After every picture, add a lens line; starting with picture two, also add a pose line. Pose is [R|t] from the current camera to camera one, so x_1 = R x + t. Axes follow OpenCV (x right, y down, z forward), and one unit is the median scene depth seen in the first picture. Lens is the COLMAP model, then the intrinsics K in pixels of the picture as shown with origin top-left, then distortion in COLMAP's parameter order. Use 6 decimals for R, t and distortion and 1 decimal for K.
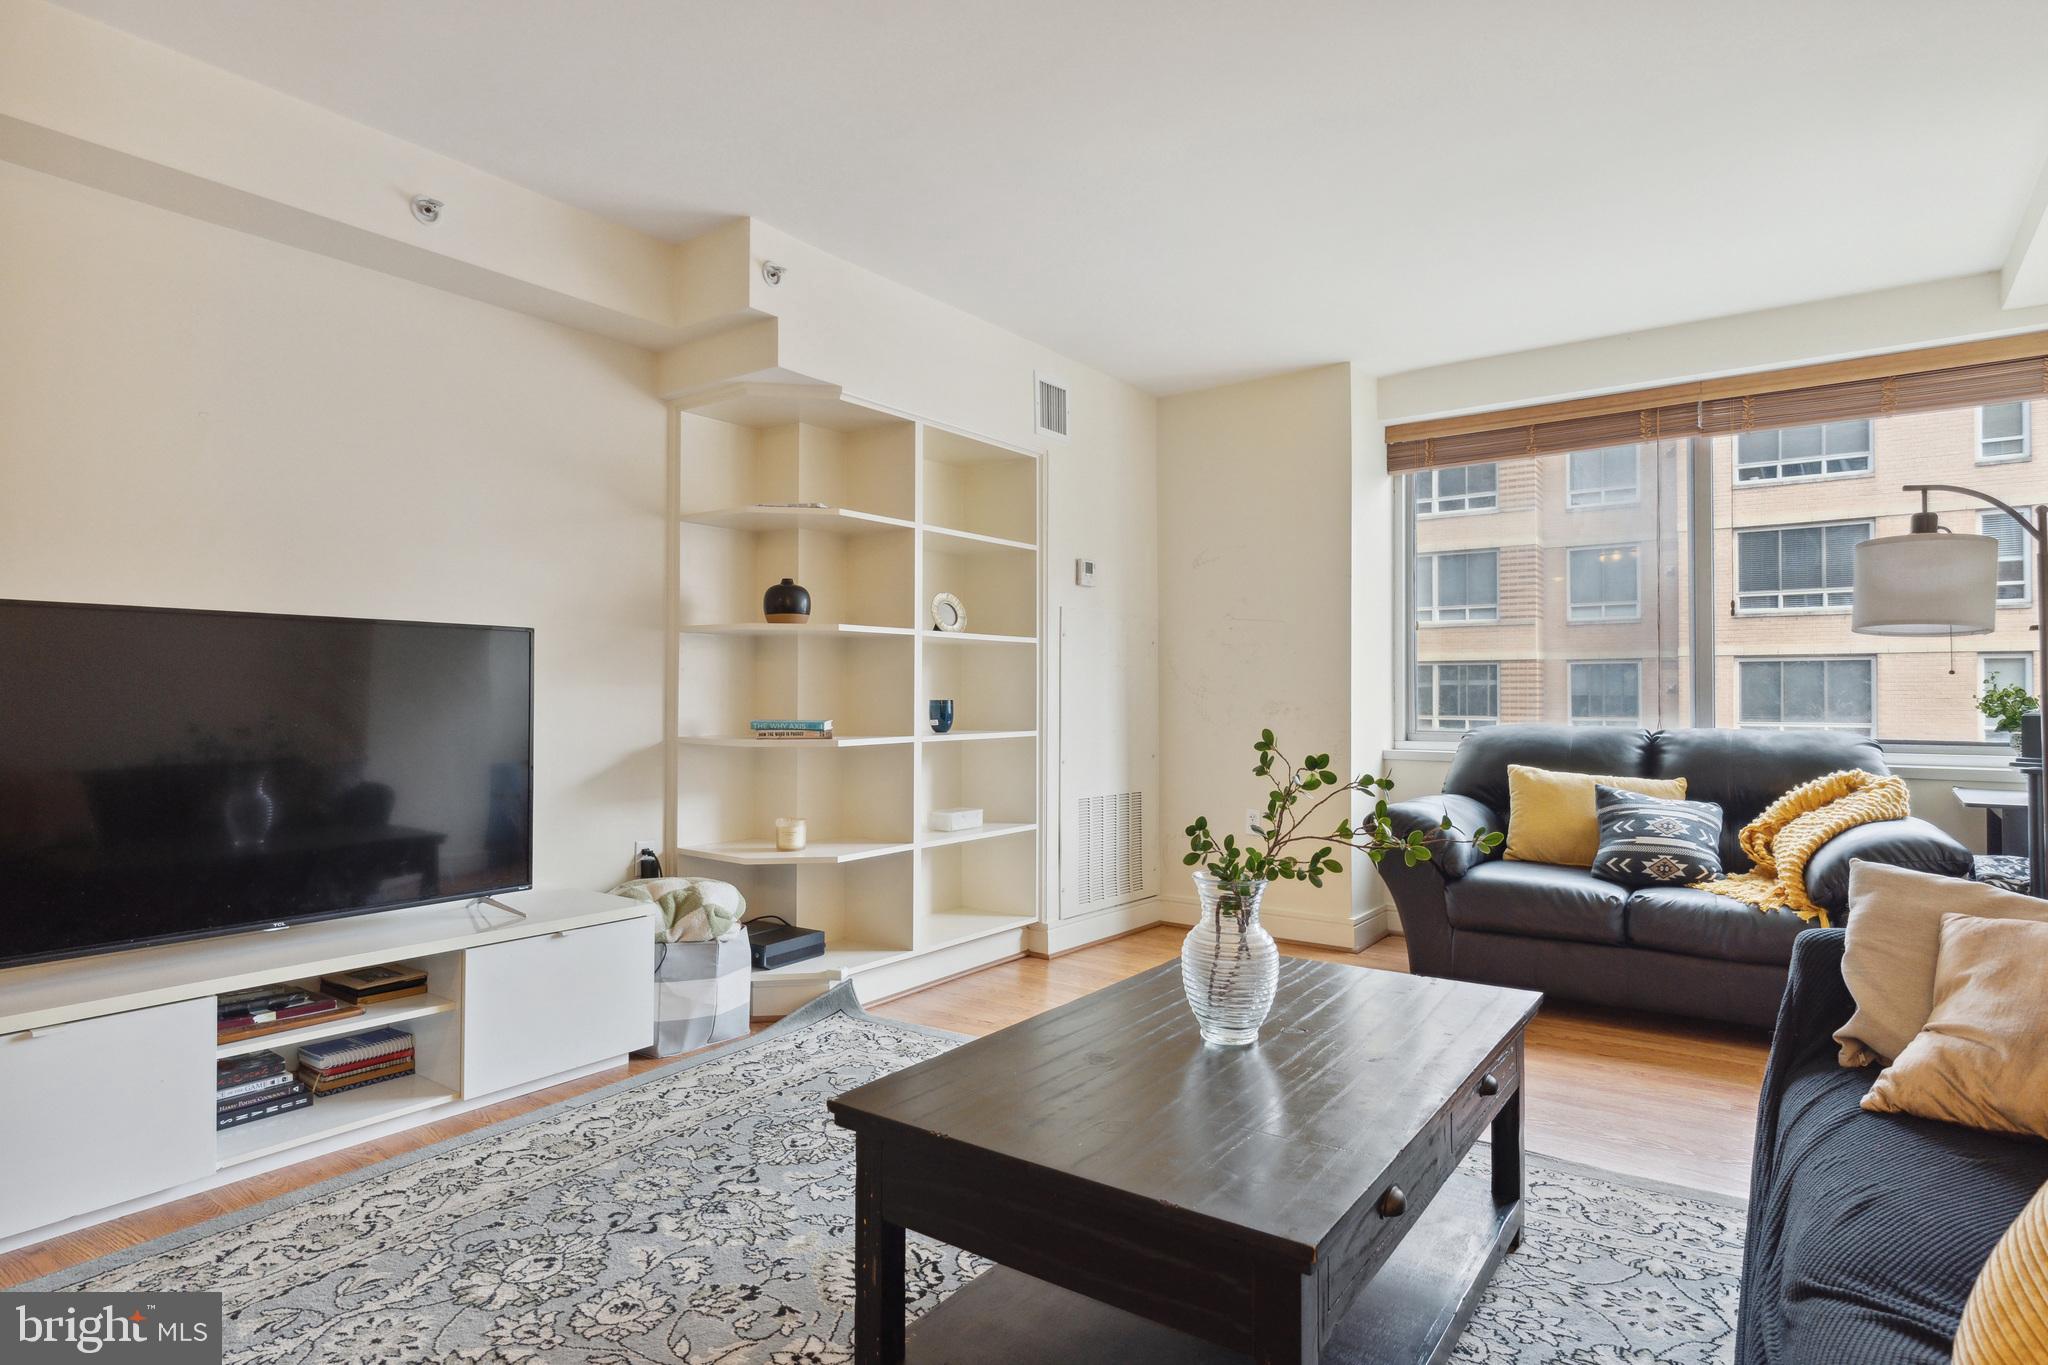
lens RADIAL K [[1077.6, 0, 1007.9], [0, 1077.6, 682.3], [0, 0, 1]] dist [0.000449, -0.000411]
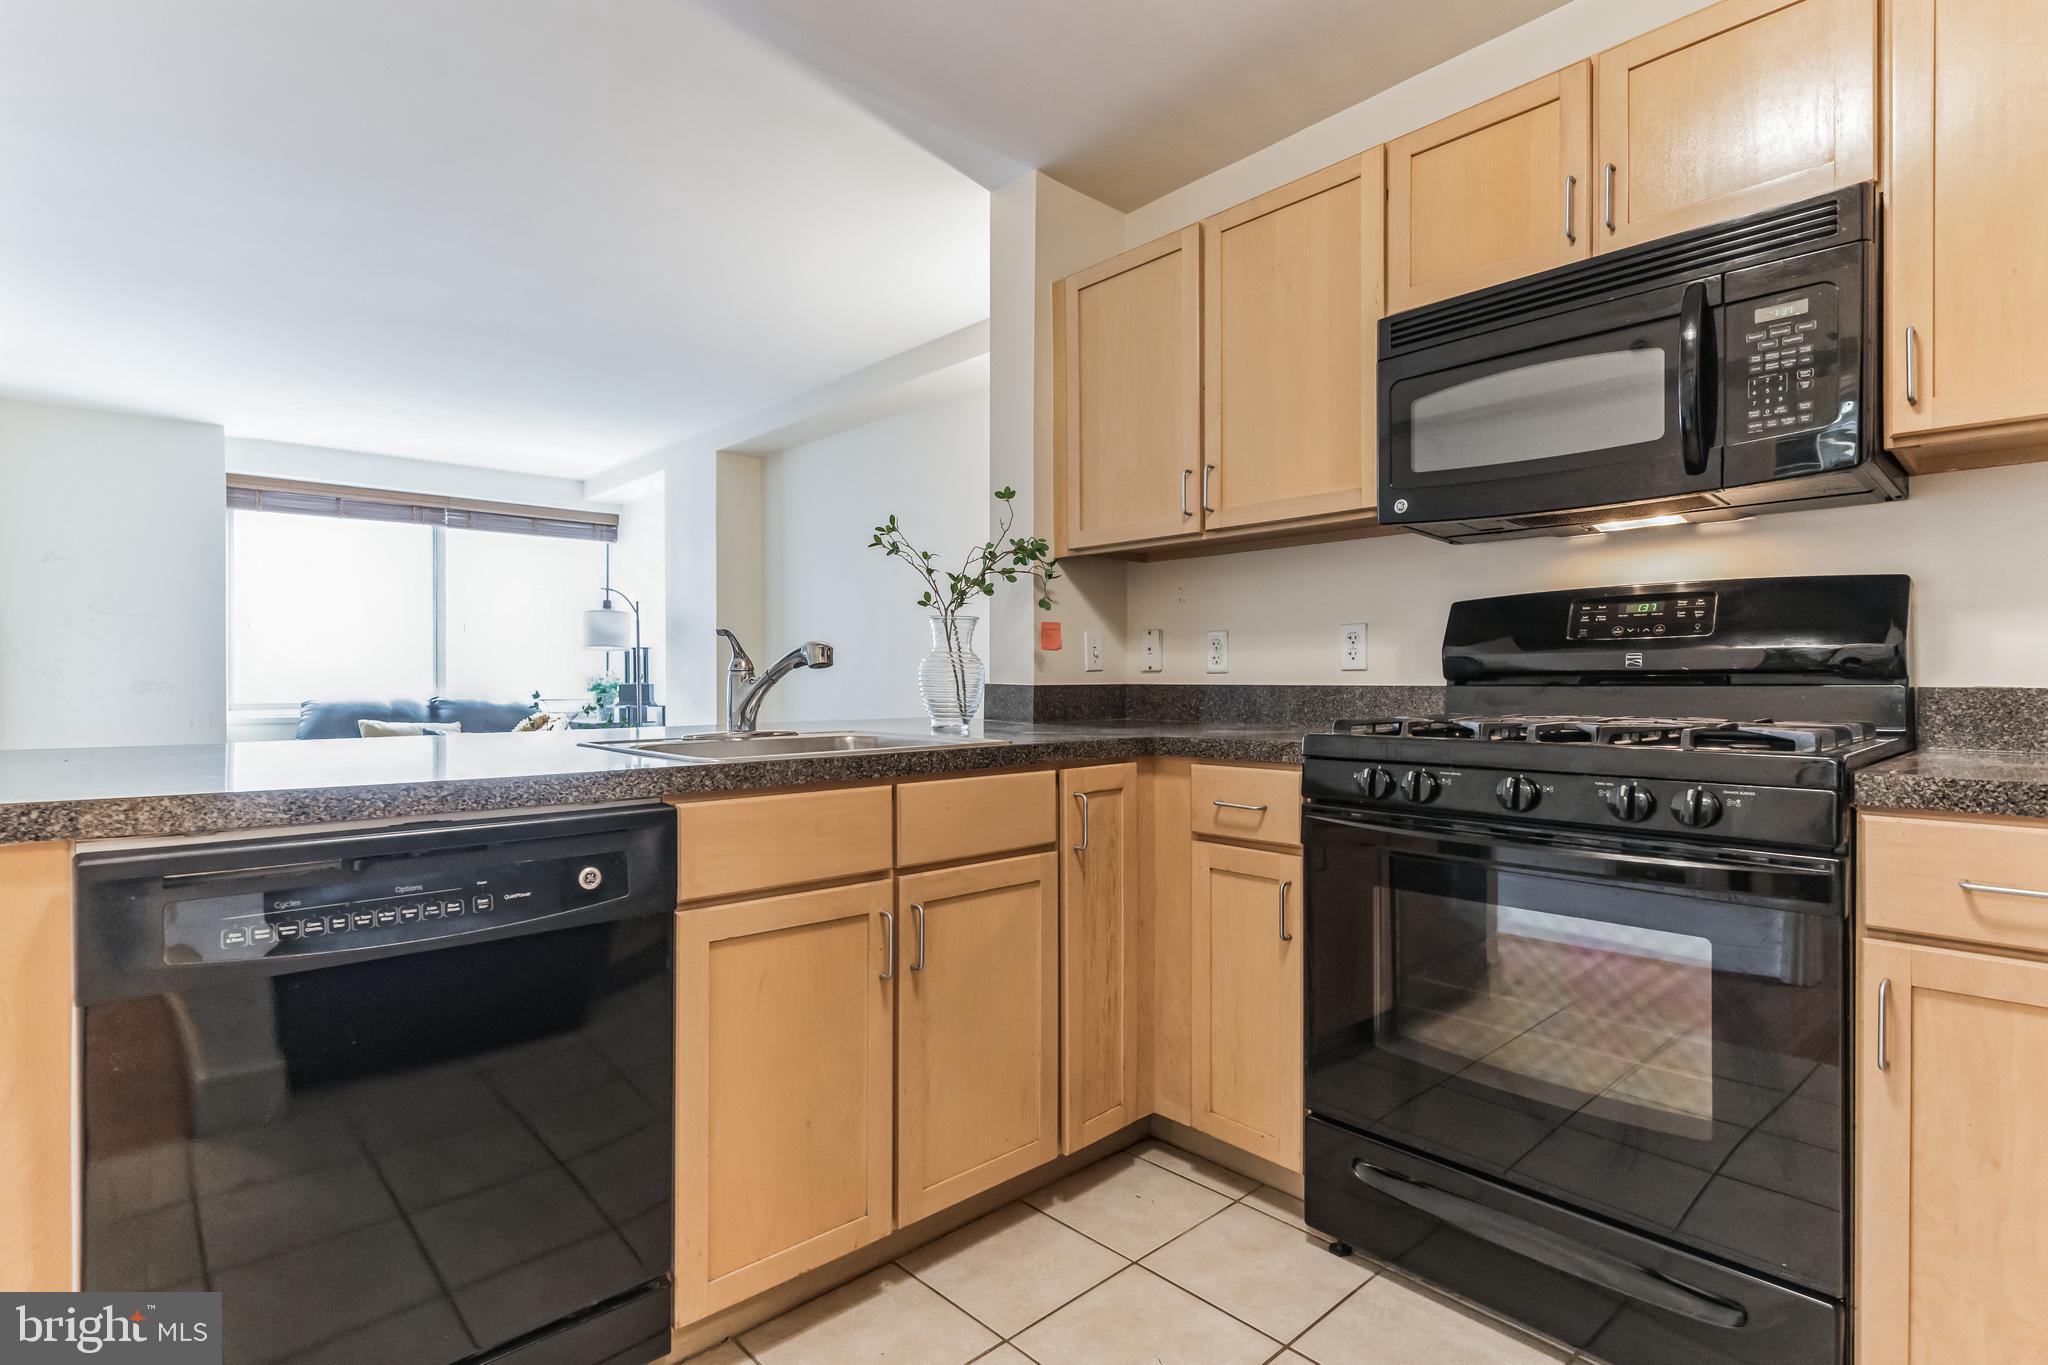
lens RADIAL K [[1006.8, 0, 1006.0], [0, 1006.8, 680.8], [0, 0, 1]] dist [0.003031, 0.000260]
pose [[0.190665, -0.005124, 0.981642, -1.025754], [-0.010327, 0.999921, 0.007225, -0.002497], [-0.981601, -0.011515, 0.190597, -0.265671]]
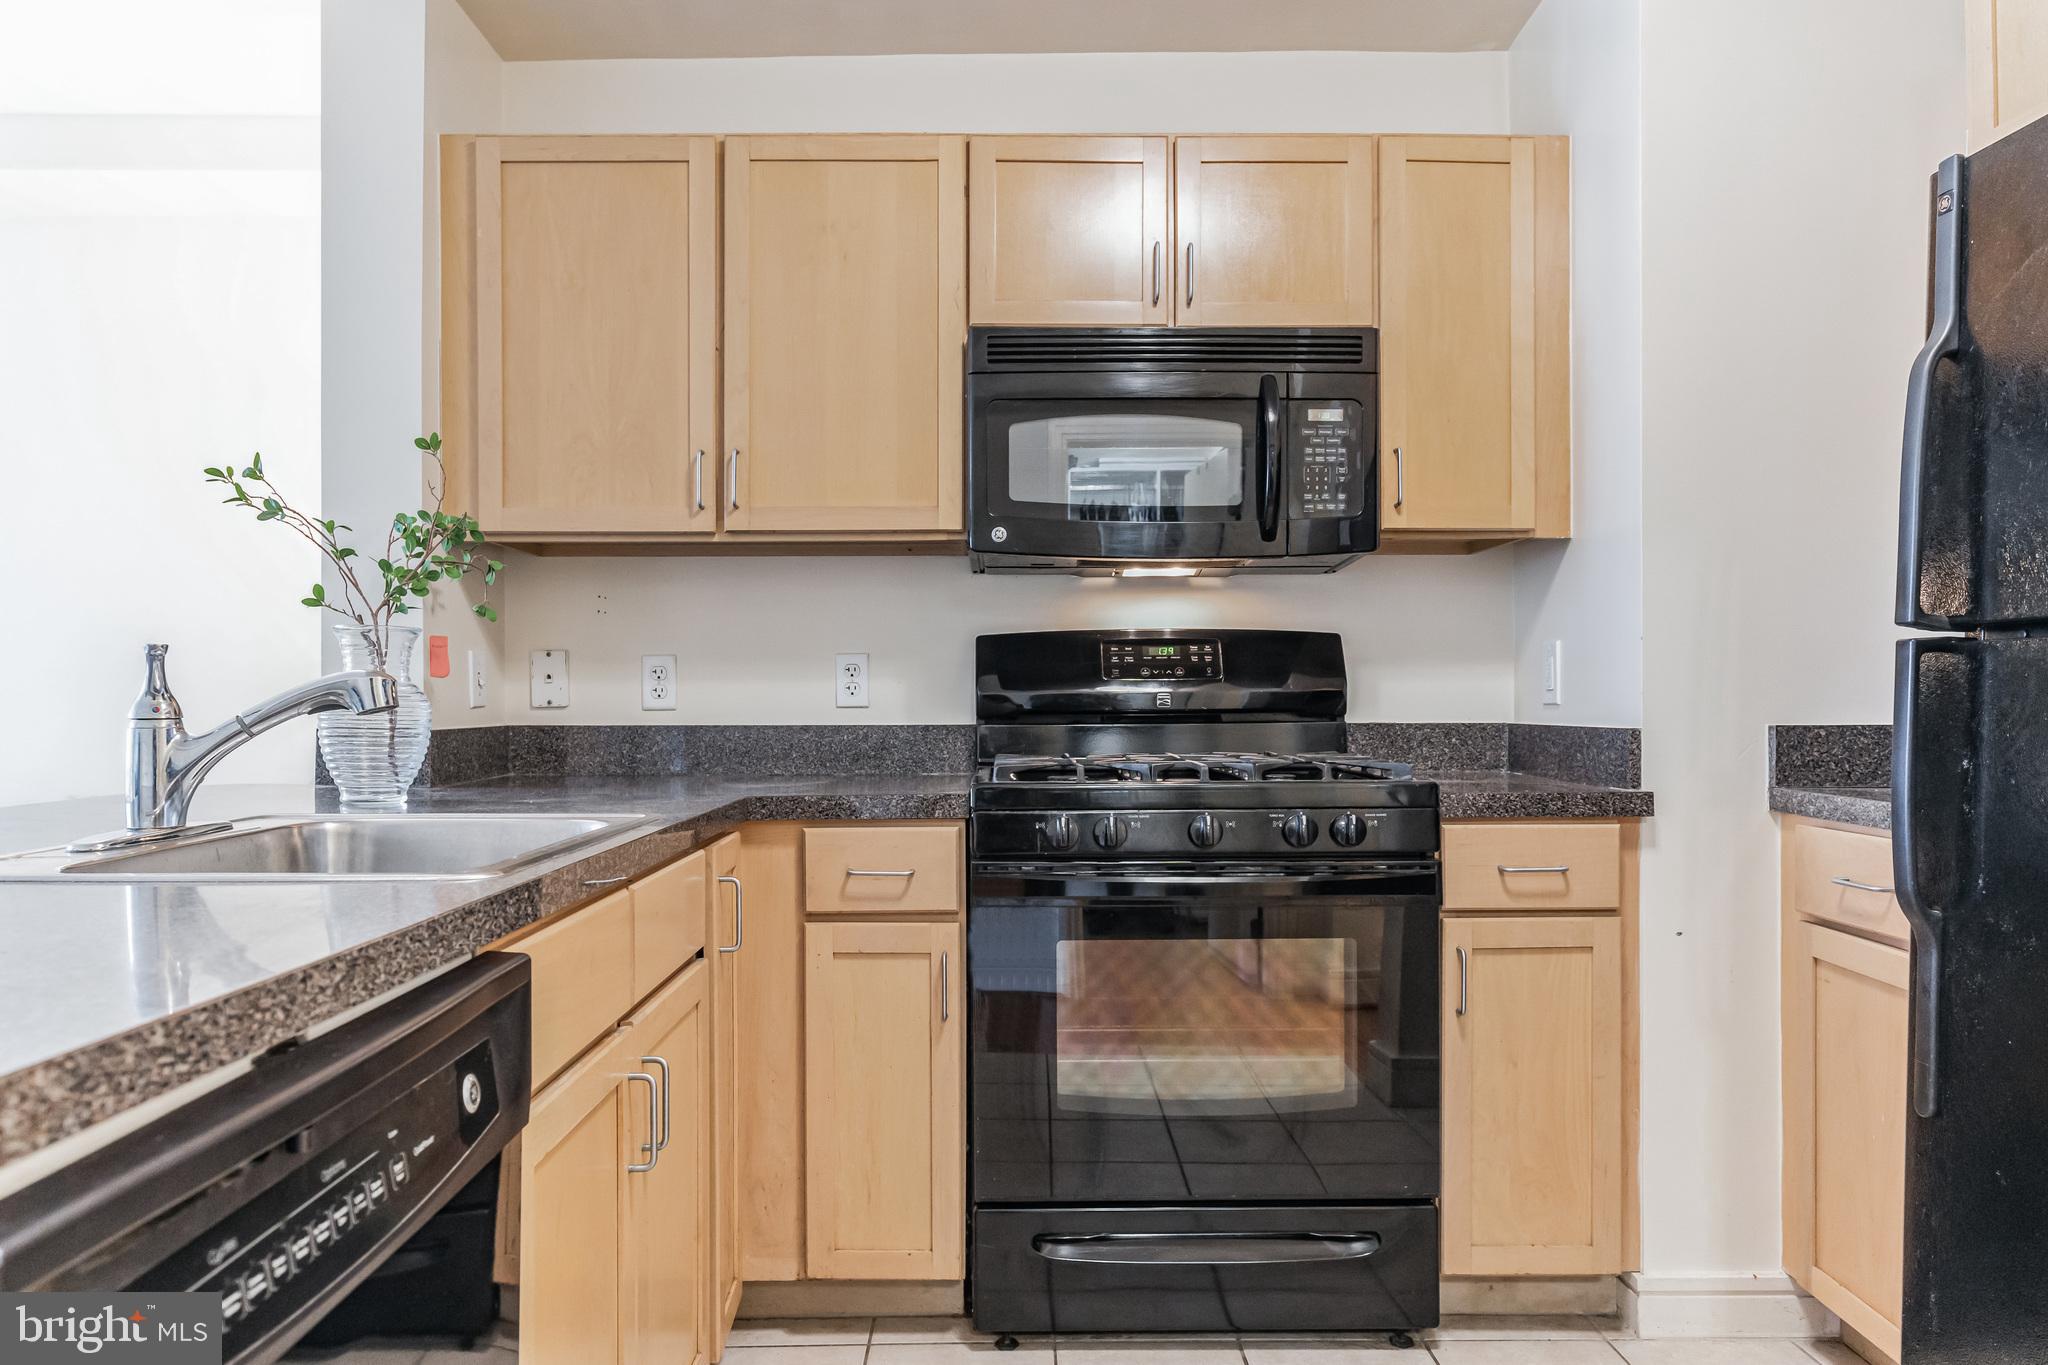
lens RADIAL K [[1333.5, 0, 1018.0], [0, 1333.5, 696.2], [0, 0, 1]] dist [-0.015038, 0.003673]
pose [[-0.612197, -0.000179, 0.790705, -0.980931], [-0.009044, 0.999936, -0.006776, -0.010115], [-0.790654, -0.011299, -0.612159, 0.073579]]
